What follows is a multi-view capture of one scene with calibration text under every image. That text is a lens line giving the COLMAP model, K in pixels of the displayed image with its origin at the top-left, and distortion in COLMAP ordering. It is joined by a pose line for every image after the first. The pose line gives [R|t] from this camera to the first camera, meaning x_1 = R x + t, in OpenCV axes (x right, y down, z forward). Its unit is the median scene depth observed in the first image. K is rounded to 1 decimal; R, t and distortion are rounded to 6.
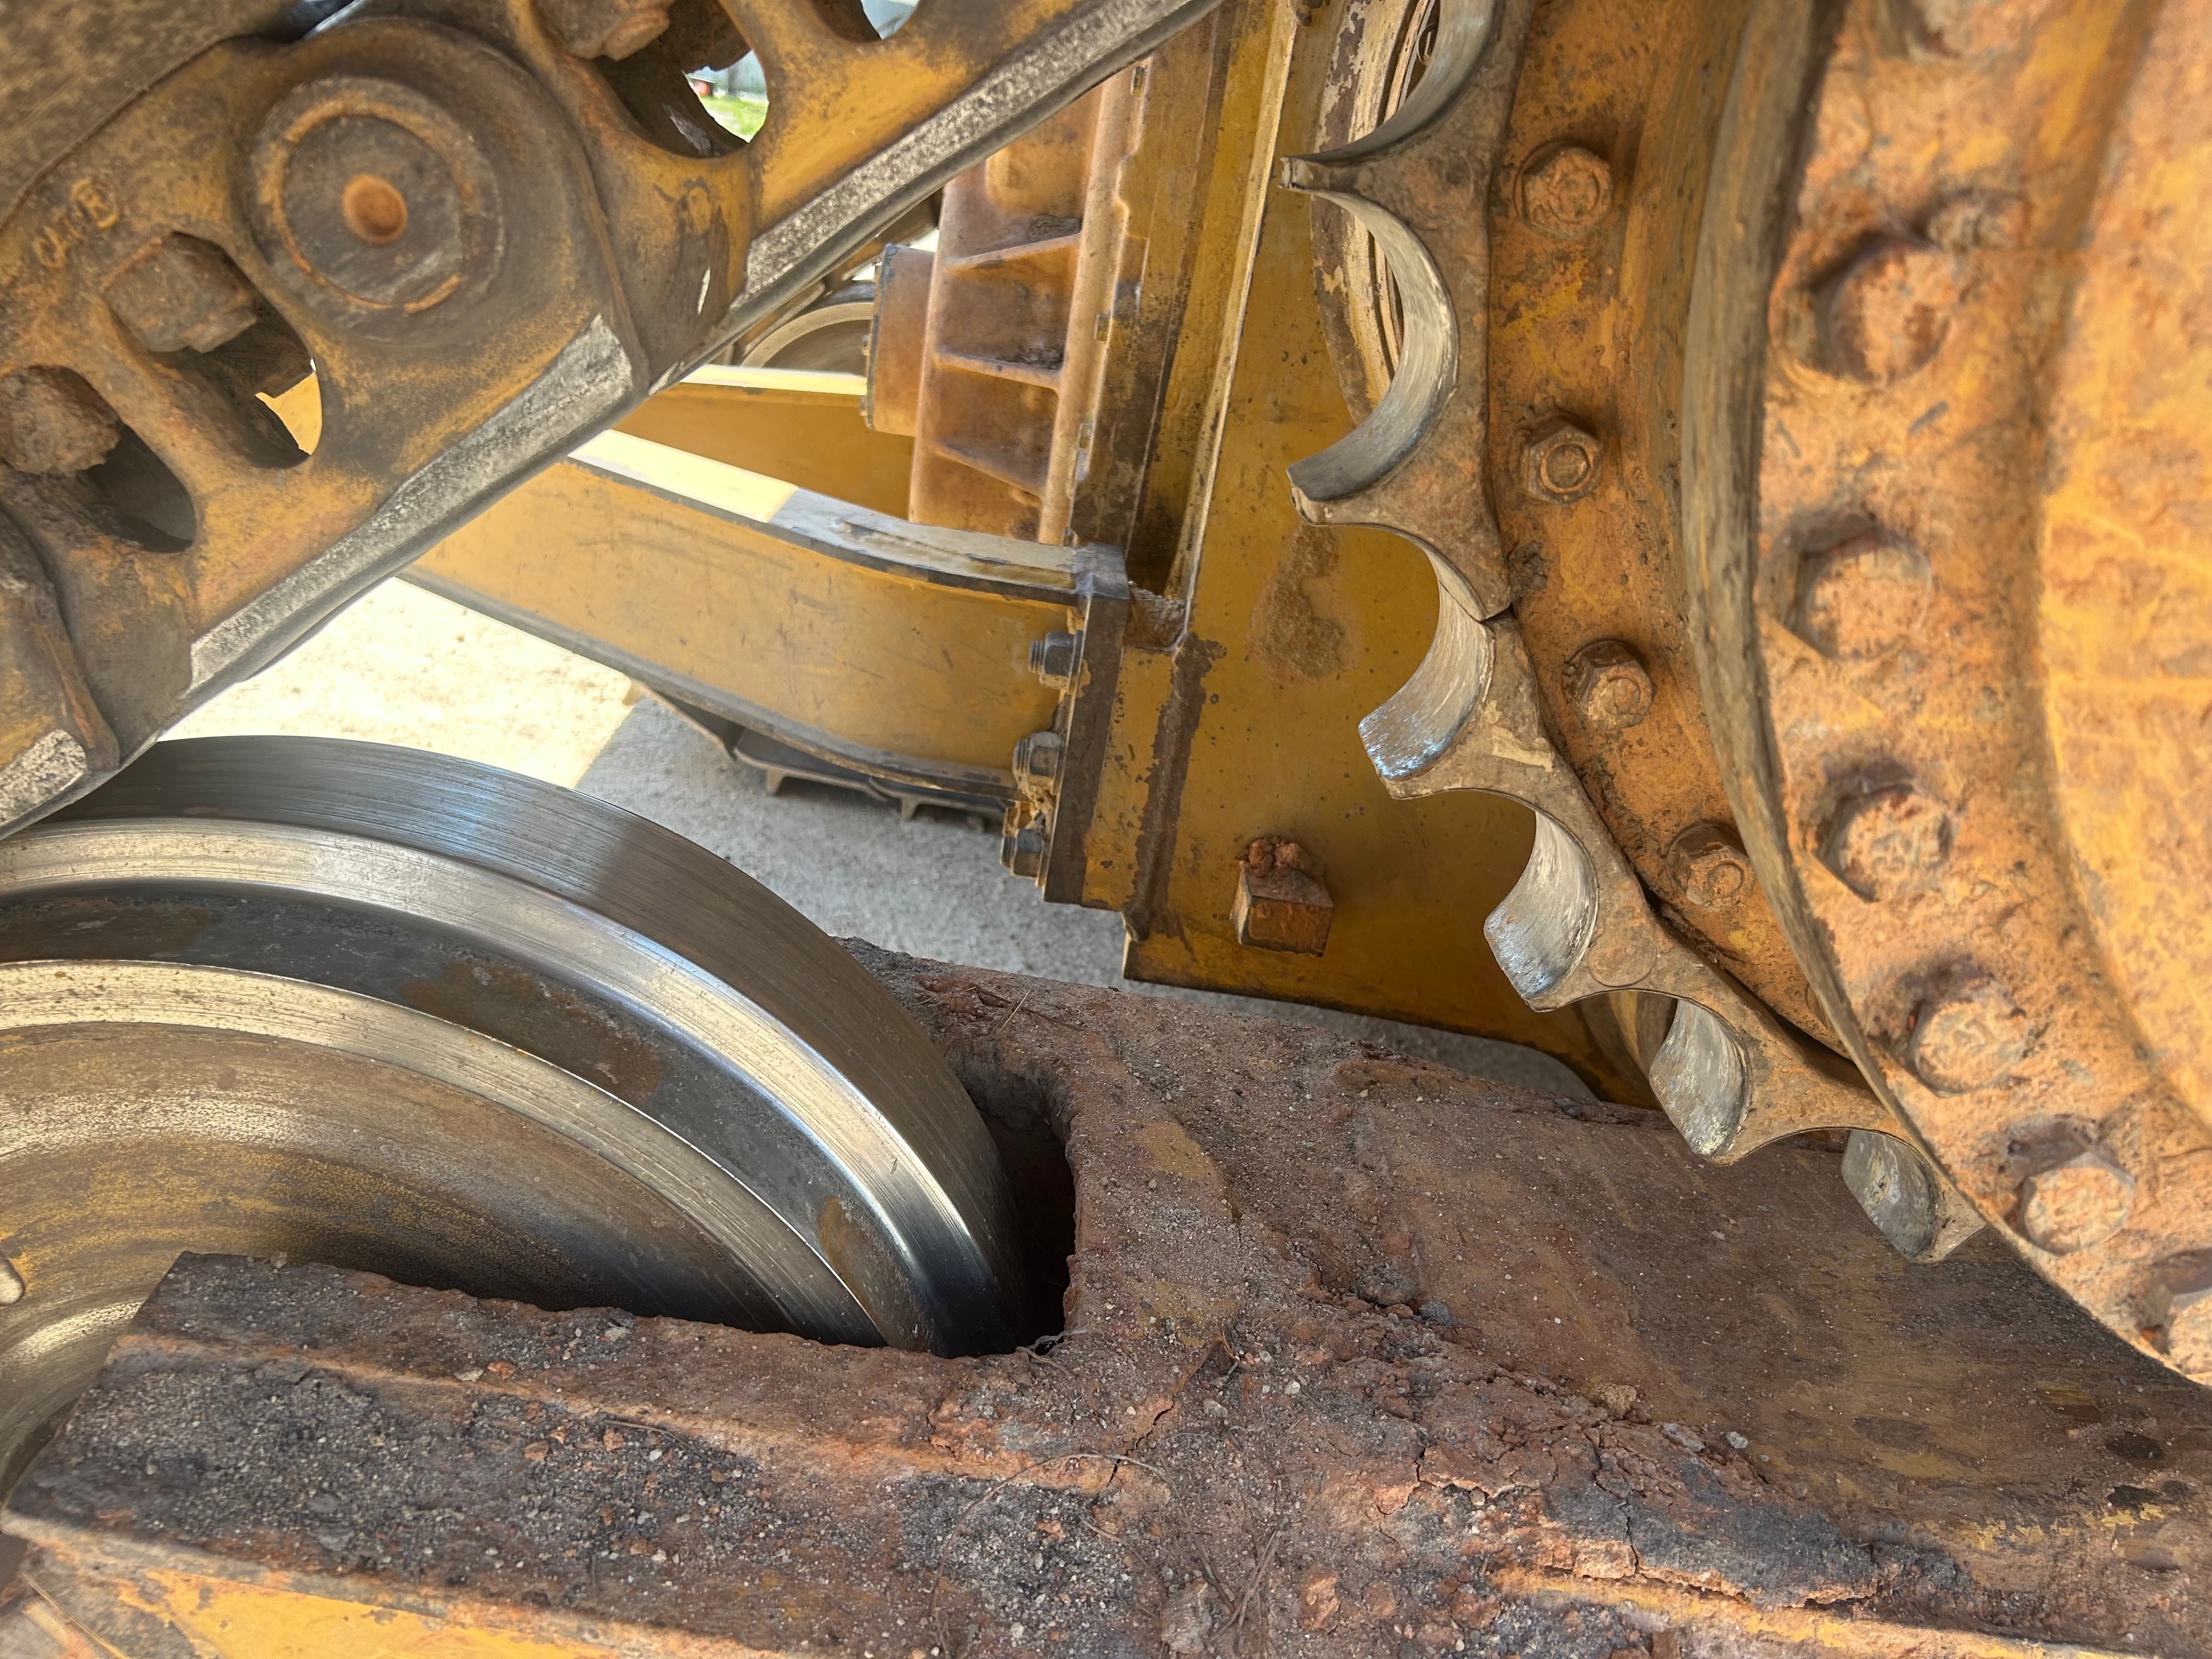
lens RADIAL K [[1646.3, 0, 1106.0], [0, 1646.3, 829.5], [0, 0, 1]] dist [0.044407, -0.055074]
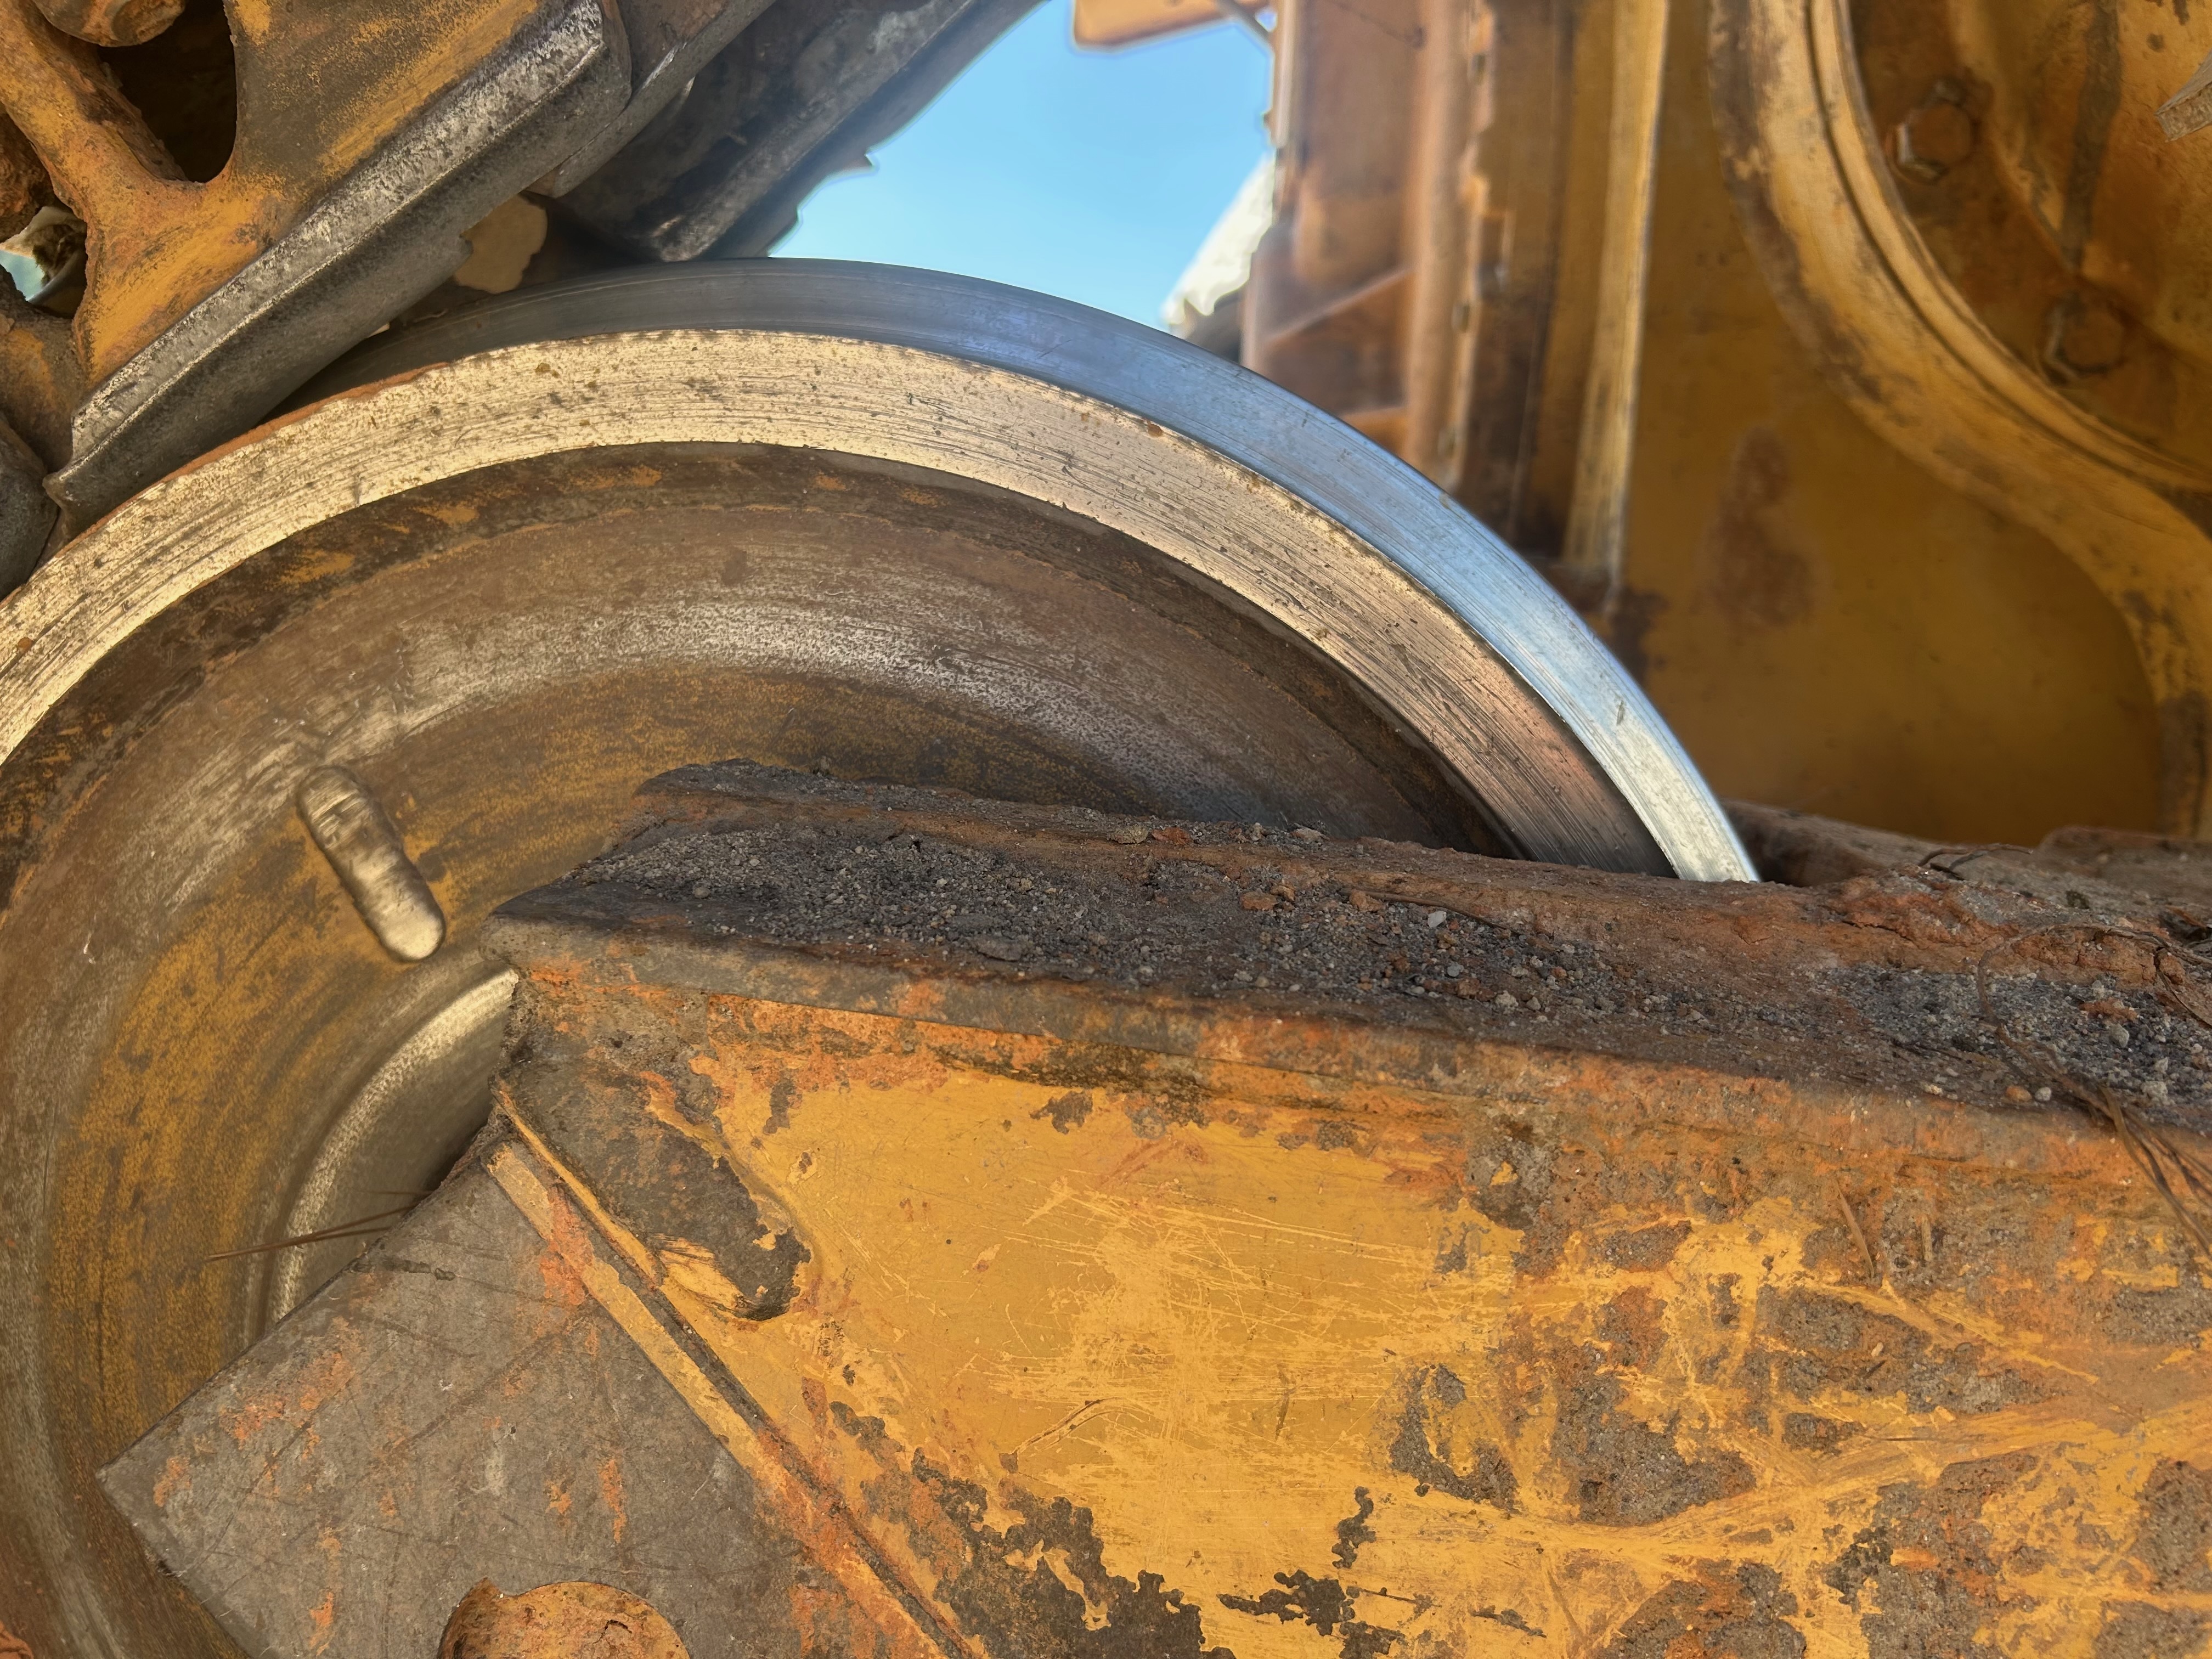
lens RADIAL K [[1681.5, 0, 1114.0], [0, 1681.5, 823.0], [0, 0, 1]] dist [0.005078, -0.004656]
pose [[0.990607, -0.098522, -0.094826, -0.322559], [0.069848, 0.960740, -0.268516, 0.494251], [0.117558, 0.259370, 0.958596, 0.360010]]
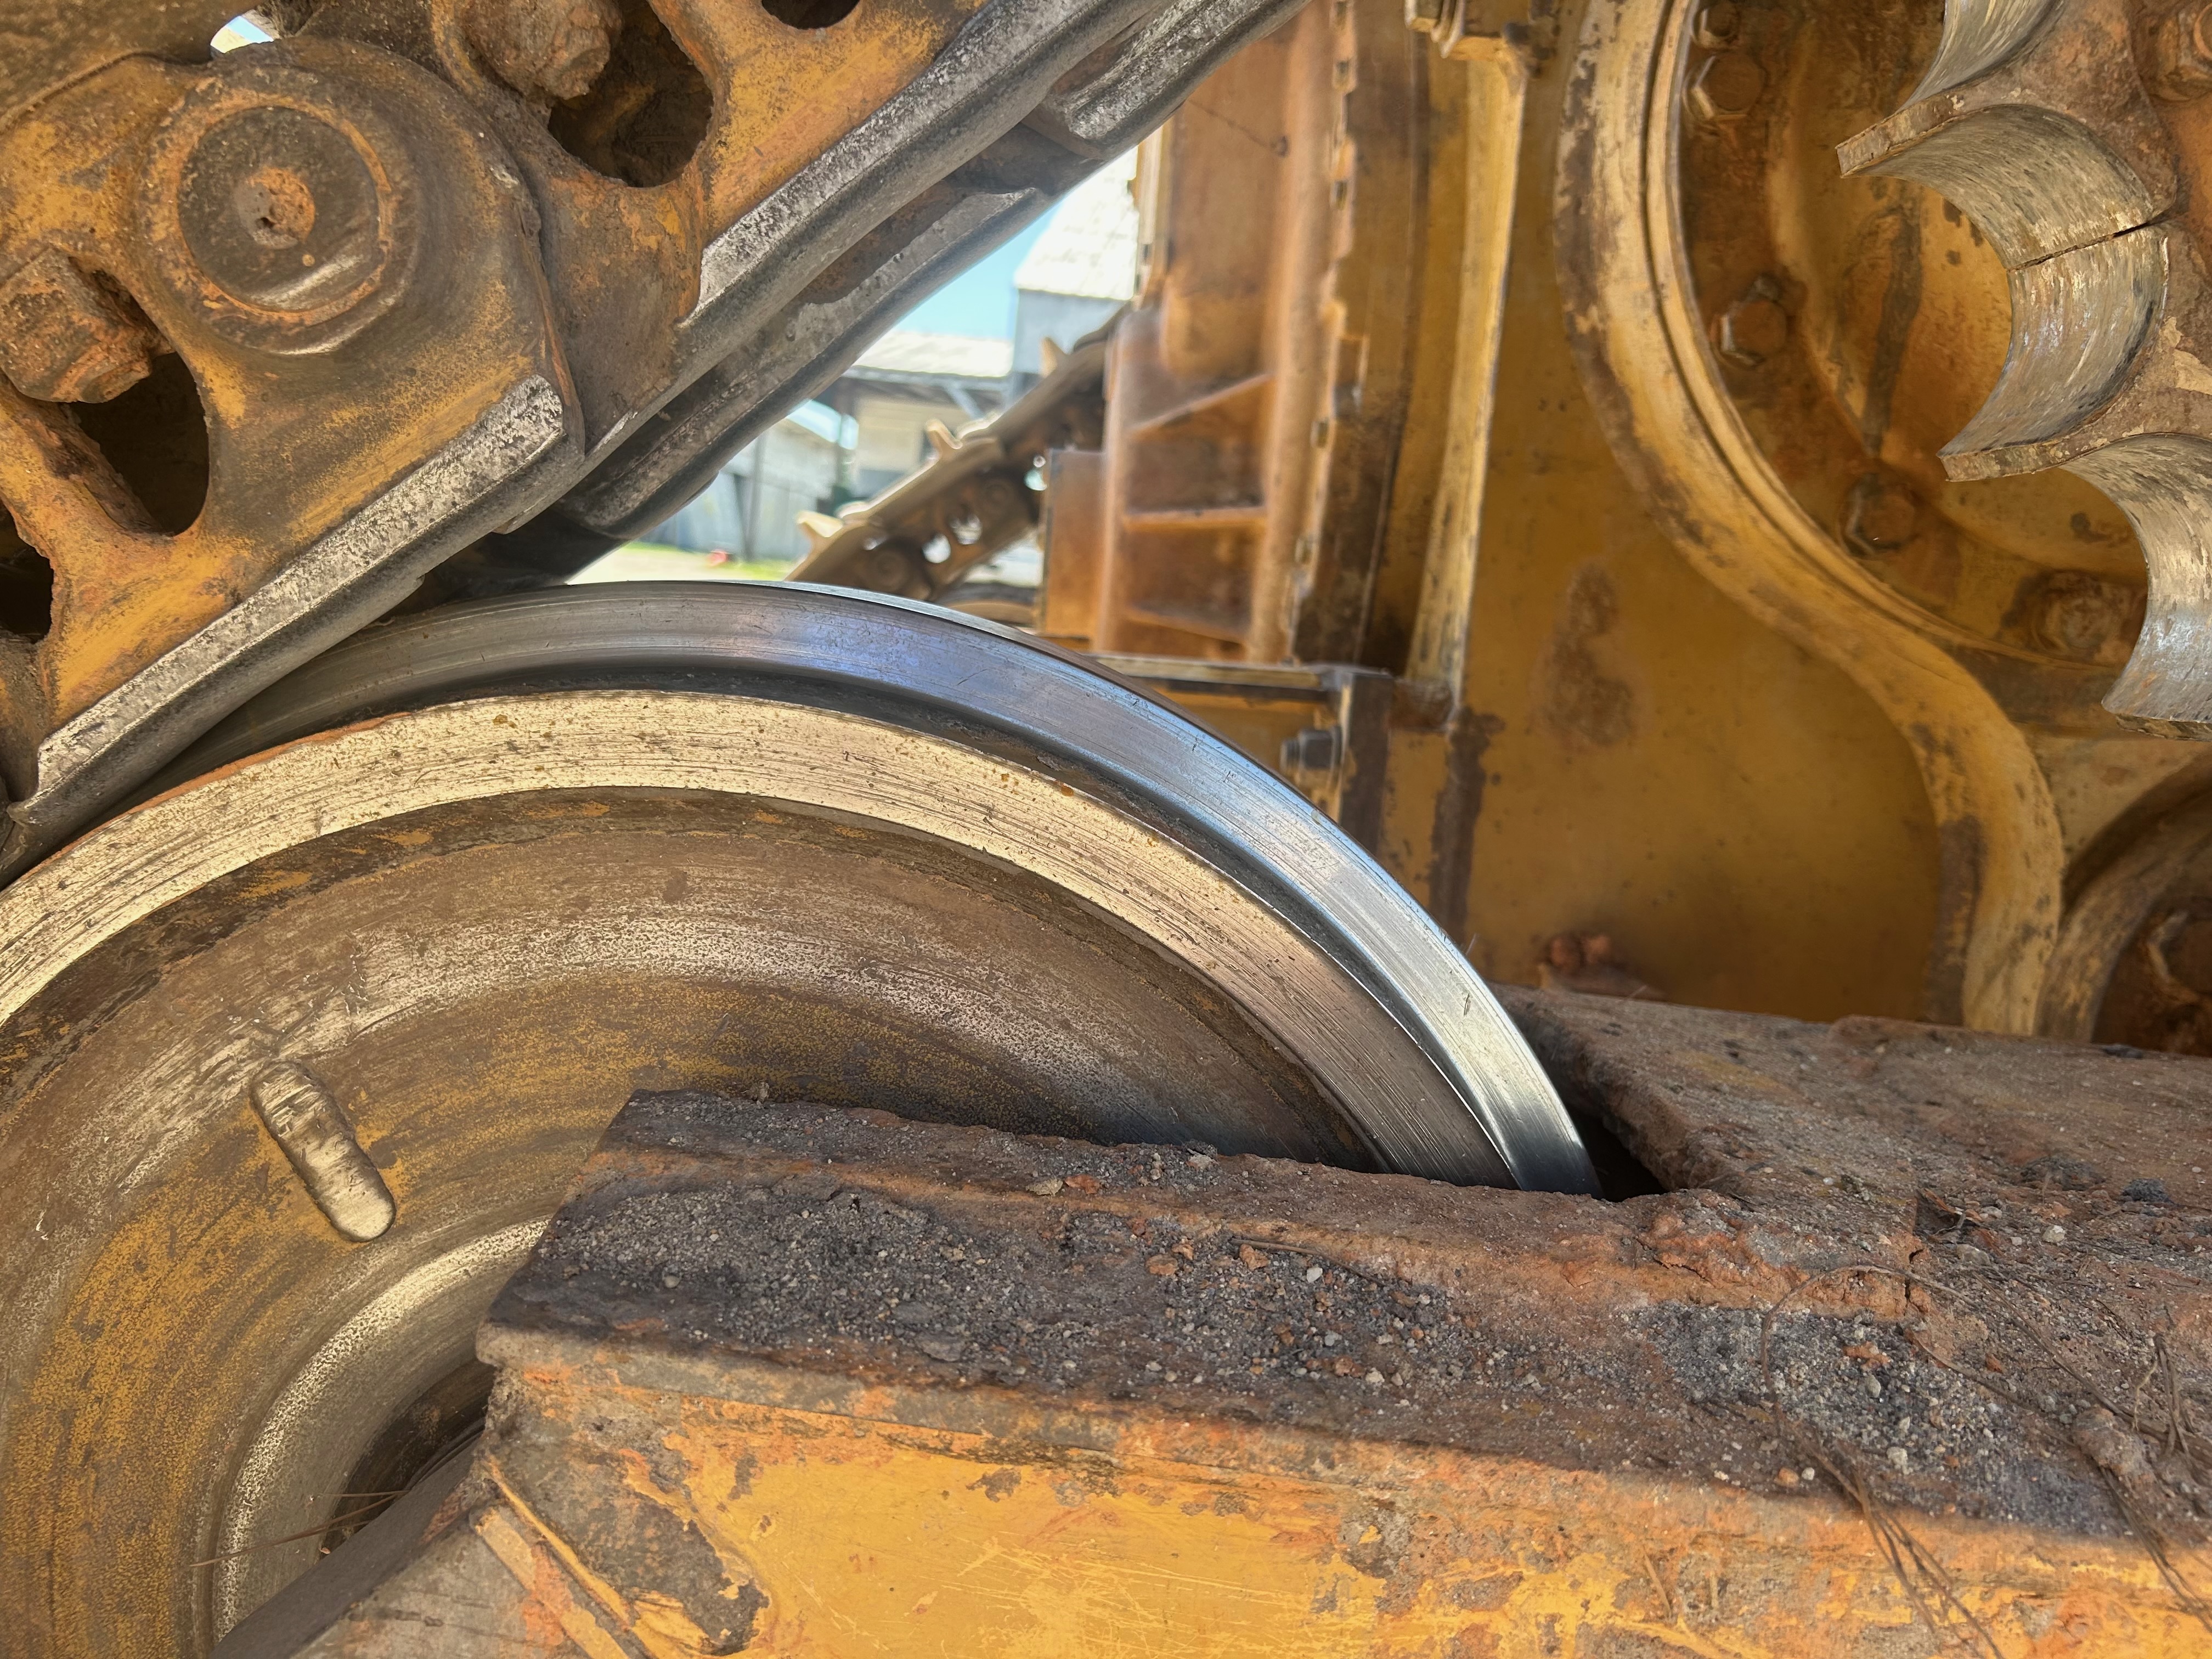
lens RADIAL K [[1670.0, 0, 1106.0], [0, 1670.0, 829.5], [0, 0, 1]] dist [0.022134, -0.030865]
pose [[0.996421, -0.084052, -0.008930, -0.332810], [0.079509, 0.967903, -0.238418, 0.349001], [0.028682, 0.236854, 0.971122, 0.236391]]
